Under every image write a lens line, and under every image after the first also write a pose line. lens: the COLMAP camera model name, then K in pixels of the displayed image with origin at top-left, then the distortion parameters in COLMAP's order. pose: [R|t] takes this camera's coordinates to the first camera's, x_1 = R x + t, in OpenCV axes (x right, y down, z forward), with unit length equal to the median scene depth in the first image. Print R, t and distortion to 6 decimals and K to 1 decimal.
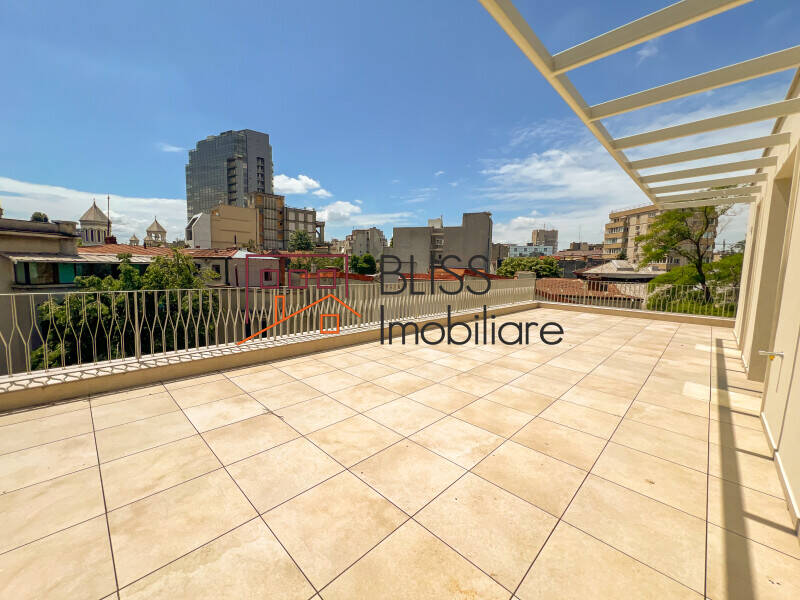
lens RADIAL K [[319.7, 0, 398.6], [0, 319.7, 301.9], [0, 0, 1]] dist [0.000770, 0.000127]
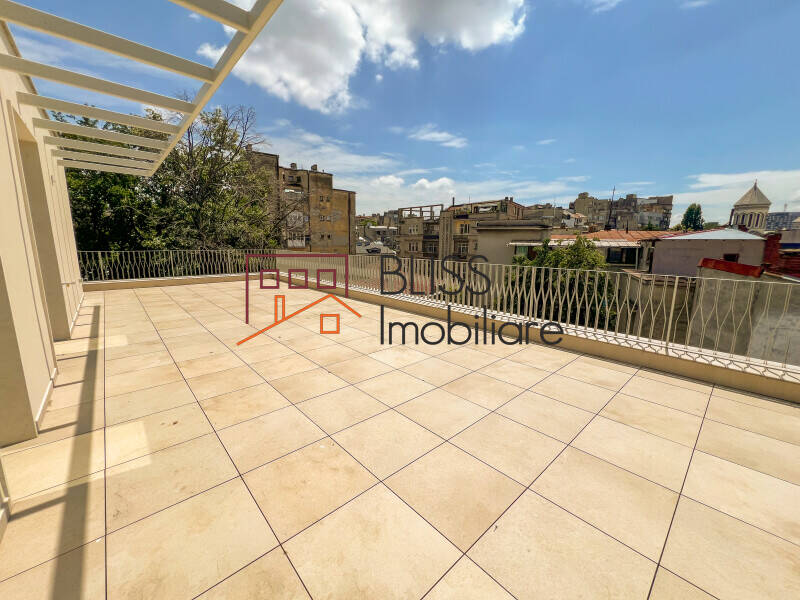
lens RADIAL K [[319.7, 0, 401.7], [0, 319.7, 295.5], [0, 0, 1]] dist [0.000770, 0.000127]
pose [[-0.055608, 0.143431, -0.988097, 0.397411], [-0.124504, 0.980908, 0.149394, -0.037083], [0.990660, 0.131330, -0.036689, 0.409081]]
